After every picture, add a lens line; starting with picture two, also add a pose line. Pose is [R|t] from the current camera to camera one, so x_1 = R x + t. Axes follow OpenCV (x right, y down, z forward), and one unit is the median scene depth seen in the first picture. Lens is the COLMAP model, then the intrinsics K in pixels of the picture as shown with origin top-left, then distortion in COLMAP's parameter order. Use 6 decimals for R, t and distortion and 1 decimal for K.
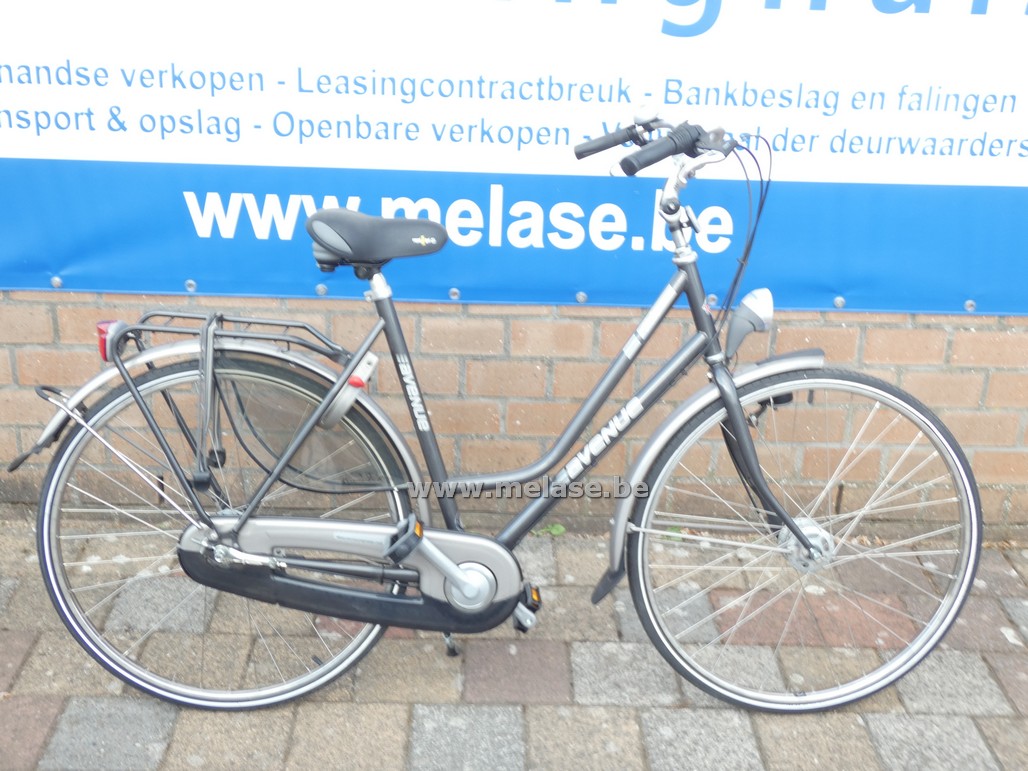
lens RADIAL K [[1242.8, 0, 509.6], [0, 1242.8, 382.3], [0, 0, 1]] dist [0.035816, -0.062096]
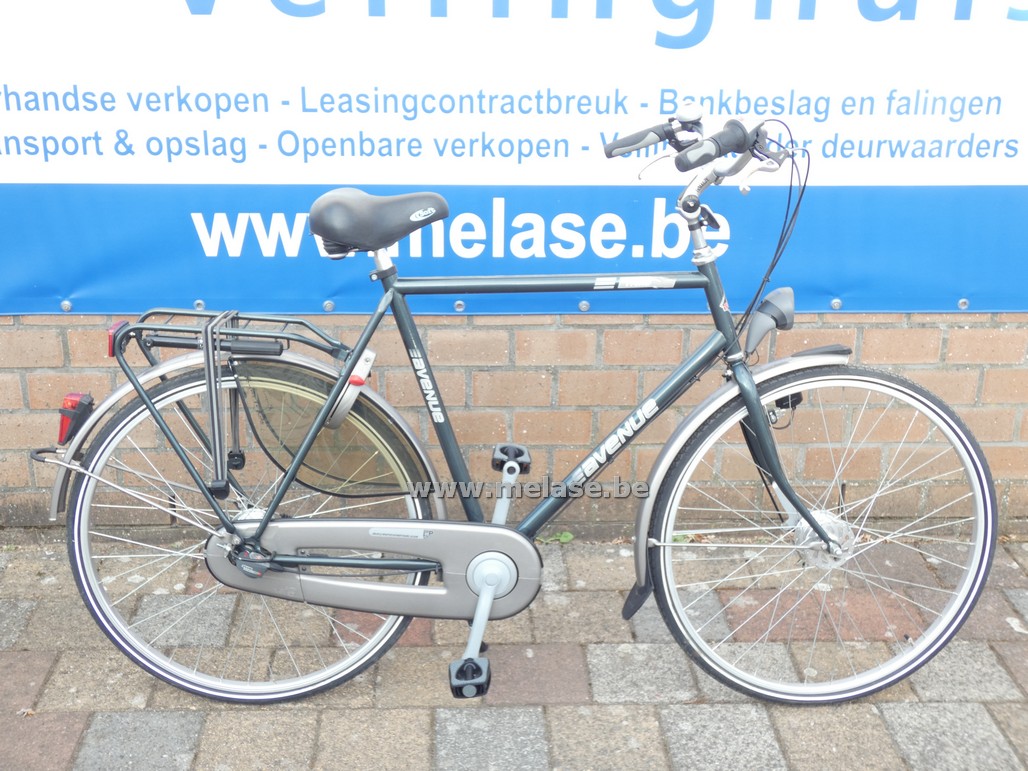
lens RADIAL K [[1243.9, 0, 510.2], [0, 1243.9, 384.3], [0, 0, 1]] dist [0.032297, -0.054729]
pose [[0.999425, -0.029571, 0.016609, -0.022946], [0.029943, 0.999295, -0.022652, 0.018173], [-0.015927, 0.023137, 0.999605, -0.017321]]
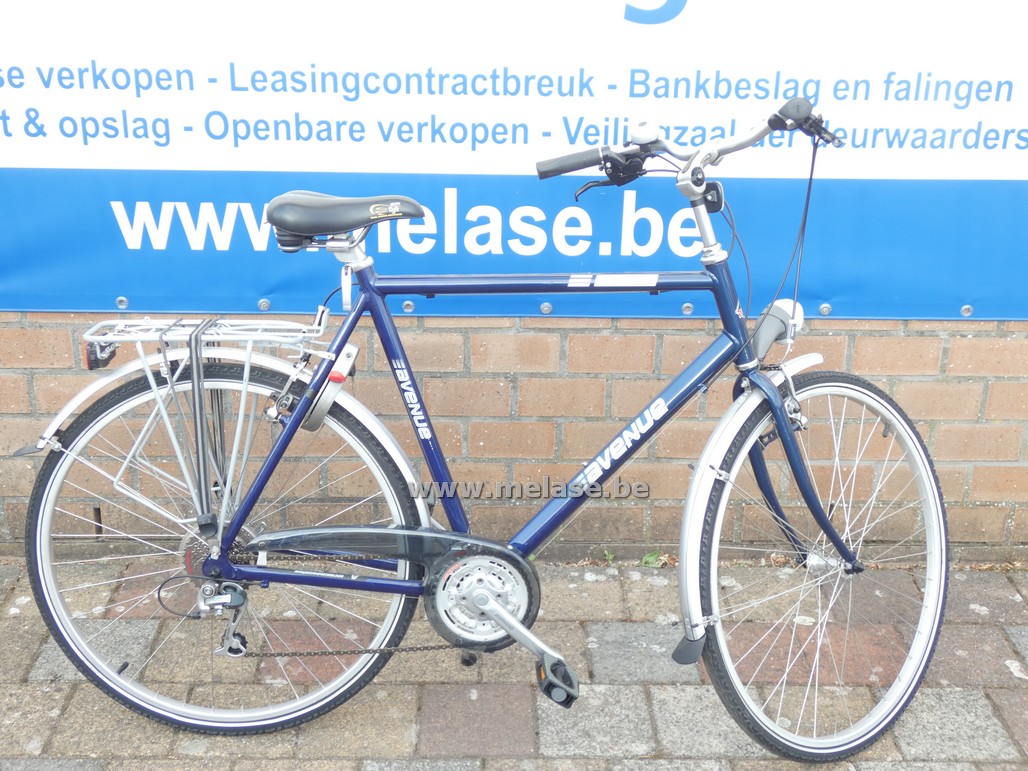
lens RADIAL K [[1243.9, 0, 510.2], [0, 1243.9, 384.3], [0, 0, 1]] dist [0.032297, -0.054729]
pose [[0.999868, -0.016270, -0.000404, 0.032676], [0.016270, 0.999867, 0.000768, -0.013662], [0.000391, -0.000775, 1.000000, 0.080252]]
